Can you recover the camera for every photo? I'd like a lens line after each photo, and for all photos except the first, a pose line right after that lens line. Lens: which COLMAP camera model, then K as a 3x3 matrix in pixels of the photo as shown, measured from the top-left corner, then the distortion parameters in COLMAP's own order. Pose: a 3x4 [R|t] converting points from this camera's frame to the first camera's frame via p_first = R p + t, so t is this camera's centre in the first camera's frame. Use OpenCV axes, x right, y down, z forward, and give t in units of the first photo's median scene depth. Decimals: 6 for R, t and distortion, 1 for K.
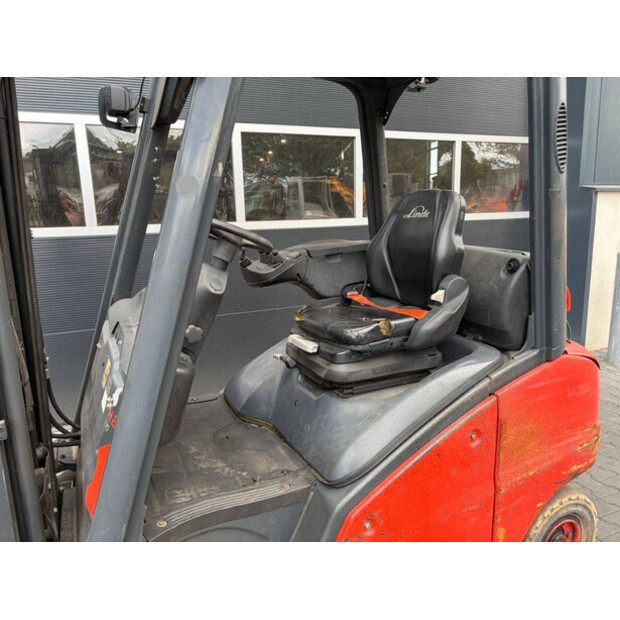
lens RADIAL K [[468.9, 0, 306.3], [0, 468.9, 304.2], [0, 0, 1]] dist [0.035421, -0.033454]
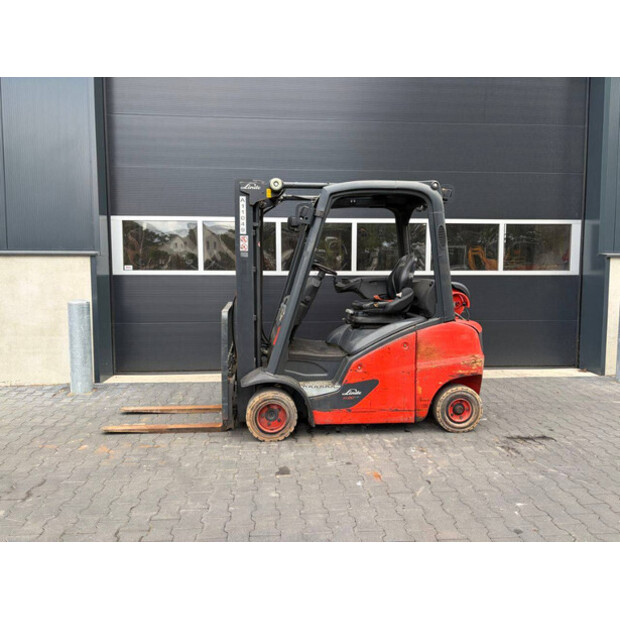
lens RADIAL K [[468.9, 0, 308.7], [0, 468.9, 309.3], [0, 0, 1]] dist [0.035421, -0.033454]
pose [[0.941025, 0.051919, -0.334329, 0.689194], [-0.090099, 0.990929, -0.099713, 0.374631], [0.326119, 0.123955, 0.937167, -1.637914]]
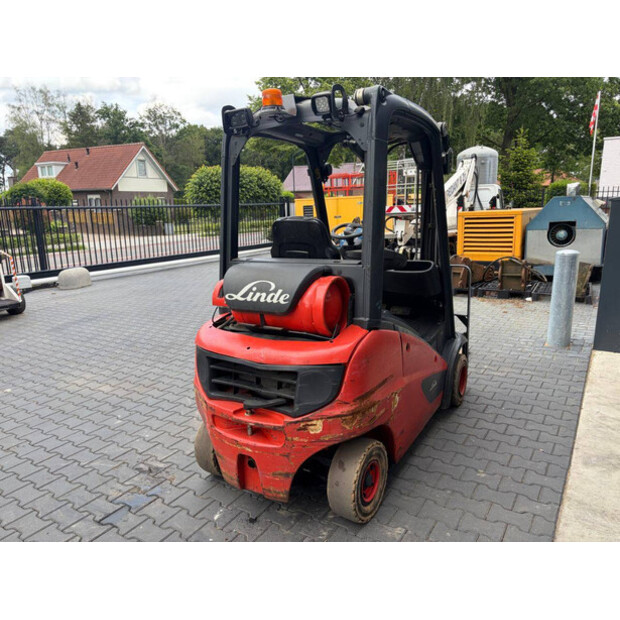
lens RADIAL K [[468.9, 0, 310.4], [0, 468.9, 310.0], [0, 0, 1]] dist [0.035421, -0.033454]
pose [[-0.837790, 0.158348, -0.522526, 1.237373], [-0.068775, 0.918792, 0.388704, -0.642953], [0.541643, 0.361589, -0.758865, 2.628108]]
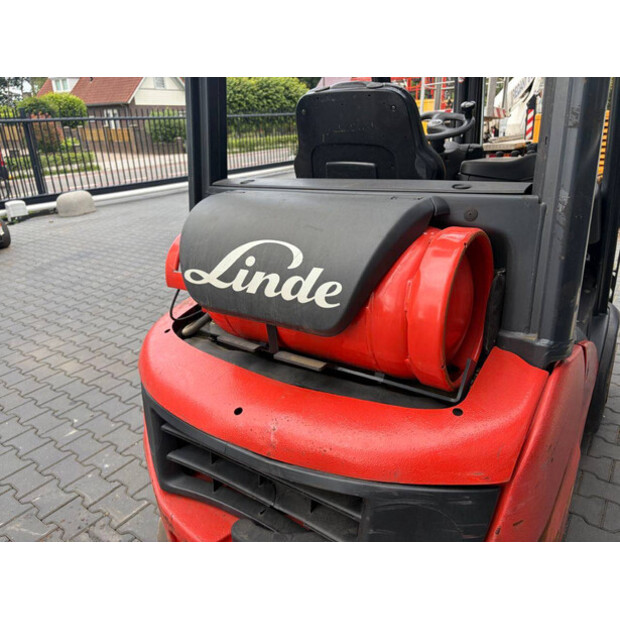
lens RADIAL K [[468.9, 0, 315.0], [0, 468.9, 297.4], [0, 0, 1]] dist [0.035421, -0.033454]
pose [[-0.863634, 0.228406, -0.449407, 0.793332], [-0.042645, 0.855174, 0.516584, -0.374422], [0.502313, 0.465304, -0.728817, 1.850689]]
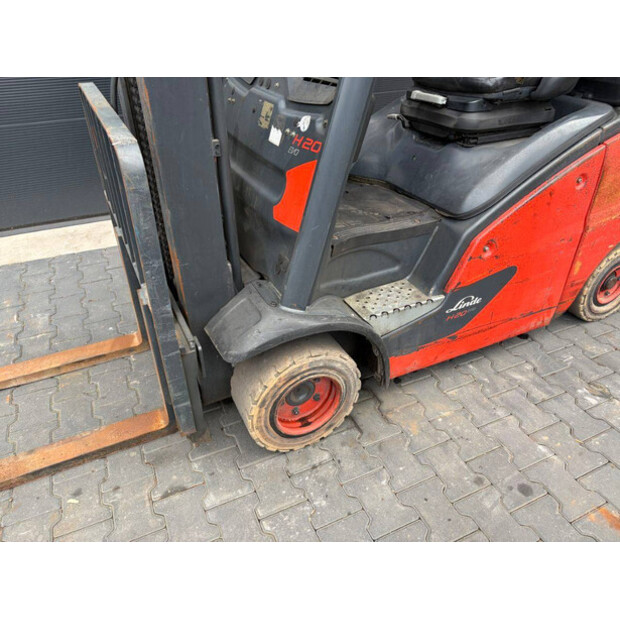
lens RADIAL K [[468.9, 0, 307.0], [0, 468.9, 305.1], [0, 0, 1]] dist [0.035421, -0.033454]
pose [[0.999880, 0.001518, 0.015417, -0.313876], [-0.006934, 0.933783, 0.357774, 0.148776], [-0.013853, -0.357838, 0.933681, -0.170731]]
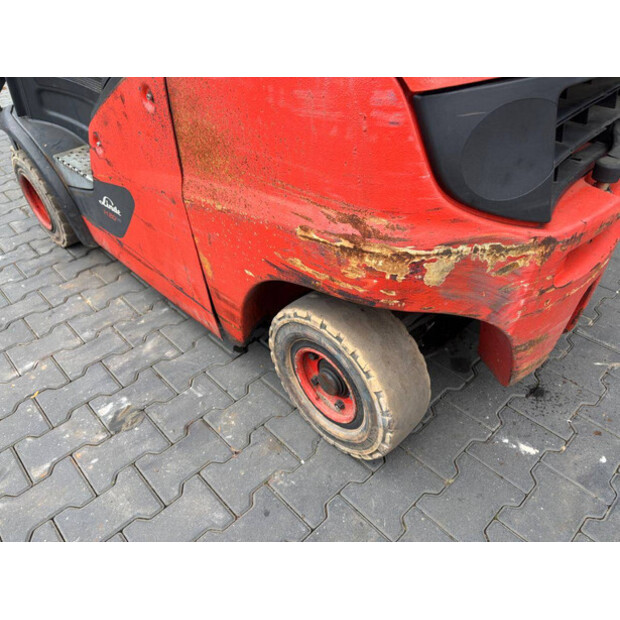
lens RADIAL K [[468.9, 0, 314.1], [0, 468.9, 305.9], [0, 0, 1]] dist [0.035421, -0.033454]
pose [[0.338097, 0.576692, -0.743718, 1.092361], [-0.162722, 0.814175, 0.557351, 0.096771], [0.926937, -0.067420, 0.369111, 0.901926]]
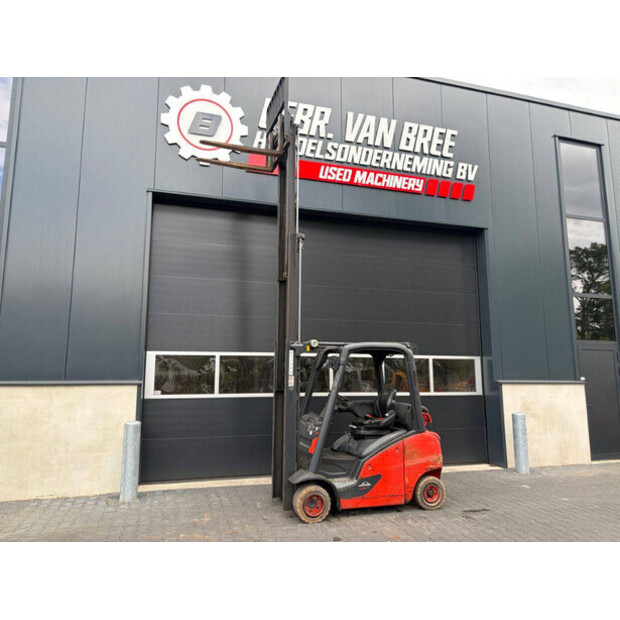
lens RADIAL K [[468.9, 0, 308.2], [0, 468.9, 309.3], [0, 0, 1]] dist [0.035421, -0.033454]
pose [[0.991592, 0.006992, -0.129218, 0.110250], [-0.049770, 0.942339, -0.330939, 0.497174], [0.119453, 0.334587, 0.934763, -3.137076]]
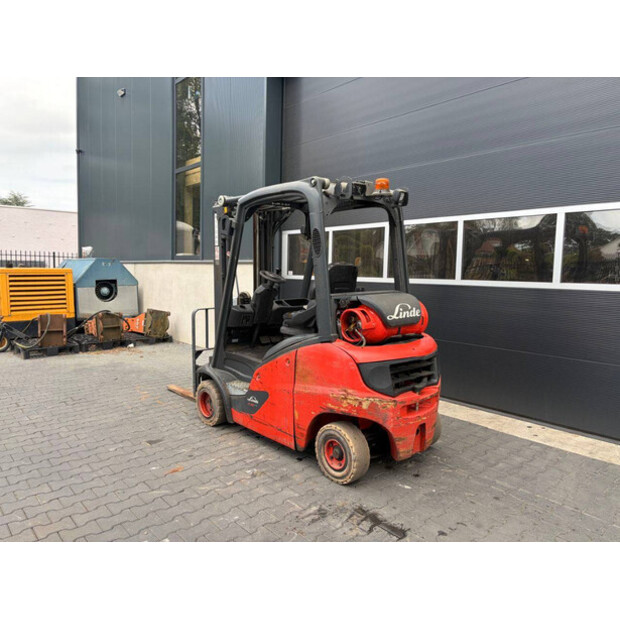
lens RADIAL K [[468.9, 0, 306.8], [0, 468.9, 307.8], [0, 0, 1]] dist [0.035421, -0.033454]
pose [[0.288927, 0.103194, -0.951773, 2.549287], [-0.217216, 0.975312, 0.039807, -0.106252], [0.932383, 0.195239, 0.304210, 0.280960]]
